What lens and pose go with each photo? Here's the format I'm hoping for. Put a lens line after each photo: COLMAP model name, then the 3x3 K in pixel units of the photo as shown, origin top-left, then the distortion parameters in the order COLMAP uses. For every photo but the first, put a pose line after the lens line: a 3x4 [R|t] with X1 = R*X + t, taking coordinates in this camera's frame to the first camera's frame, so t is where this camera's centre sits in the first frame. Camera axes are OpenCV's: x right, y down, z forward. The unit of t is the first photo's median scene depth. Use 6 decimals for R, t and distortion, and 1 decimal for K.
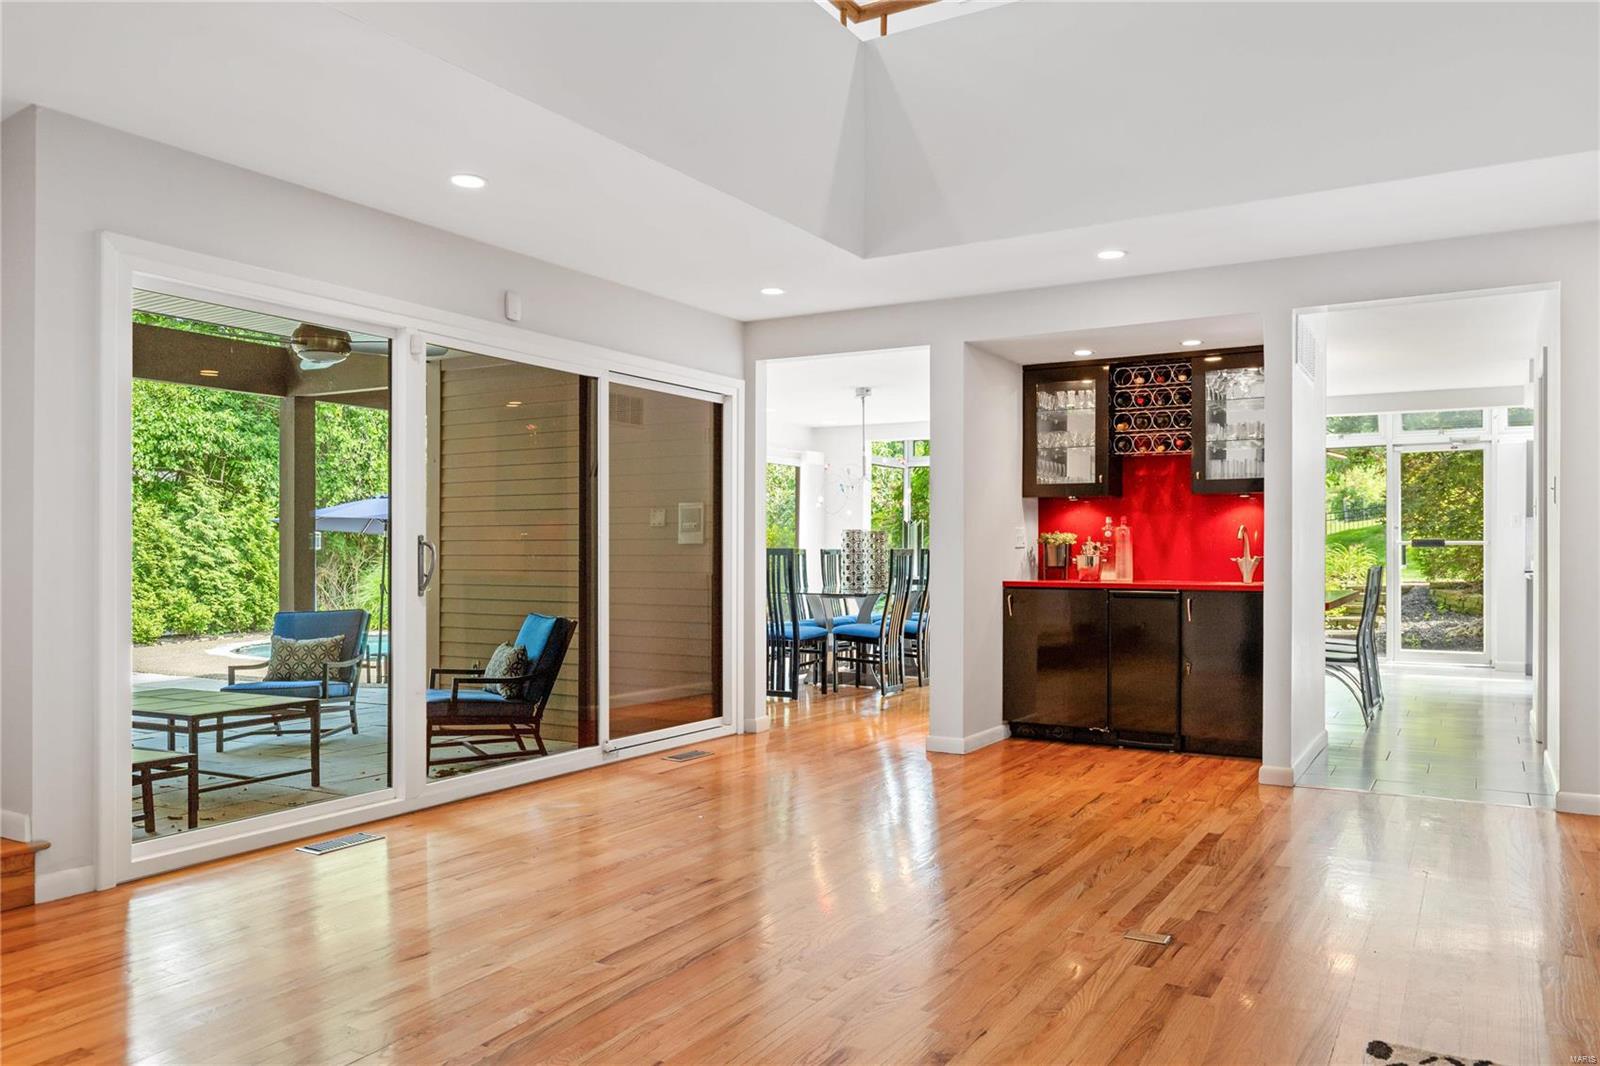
lens RADIAL K [[1110.5, 0, 806.4], [0, 1110.5, 545.6], [0, 0, 1]] dist [0.005892, 0.002123]
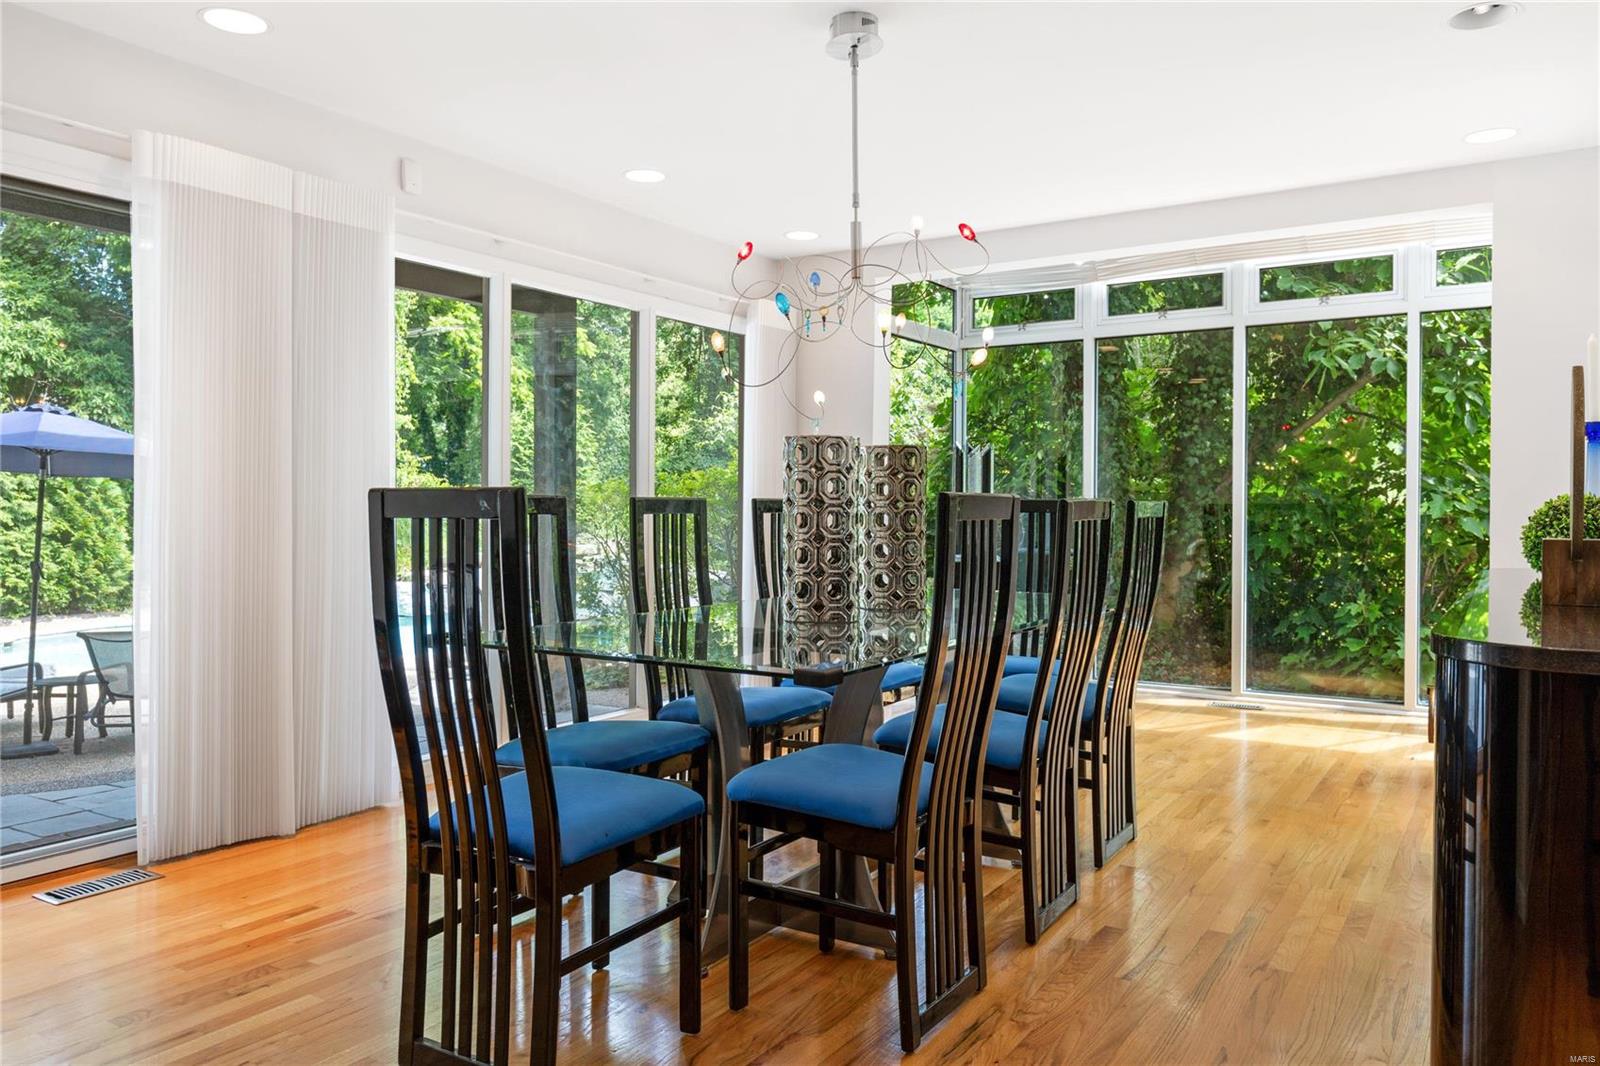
lens RADIAL K [[1139.7, 0, 827.8], [0, 1139.7, 505.7], [0, 0, 1]] dist [-0.005908, -0.001699]
pose [[0.999957, 0.003204, -0.008754, 0.053071], [-0.003184, 0.999992, 0.002274, 0.005362], [0.008762, -0.002246, 0.999959, 0.740544]]
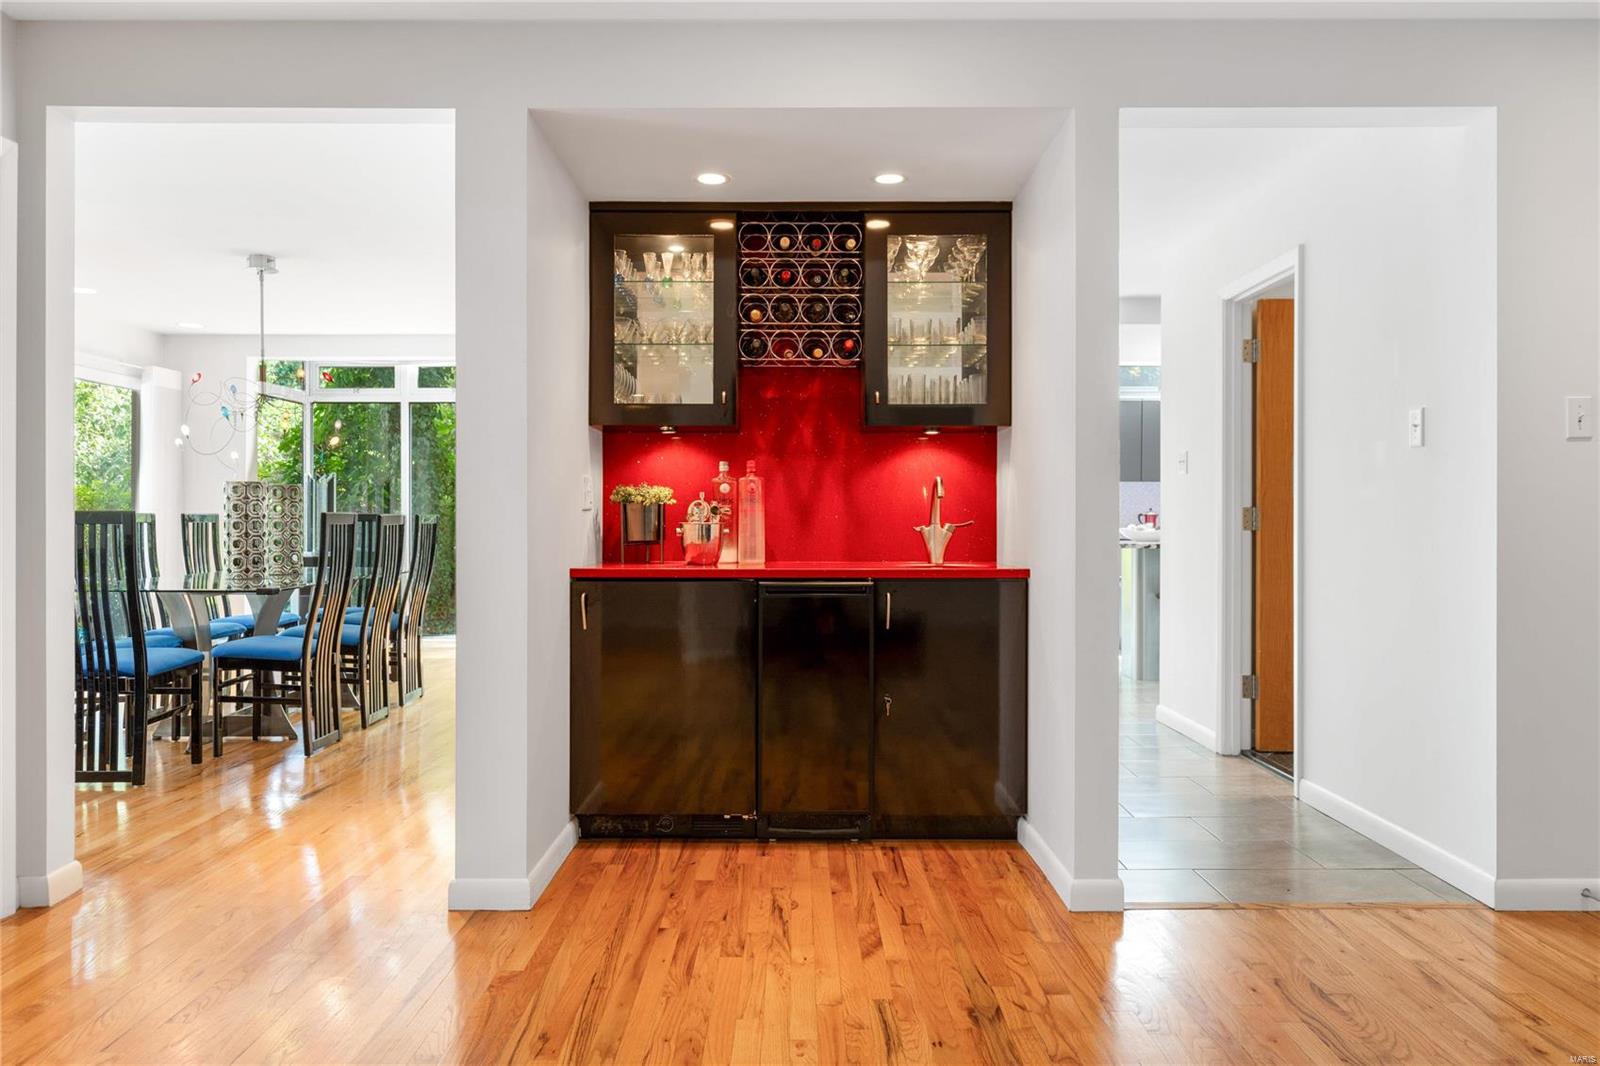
lens RADIAL K [[1083.9, 0, 787.2], [0, 1083.9, 523.6], [0, 0, 1]] dist [-0.002133, -0.001847]
pose [[0.857454, -0.001621, 0.514558, -0.010367], [-0.002853, 0.999965, 0.007905, 0.003608], [-0.514552, -0.008246, 0.857419, 0.364389]]
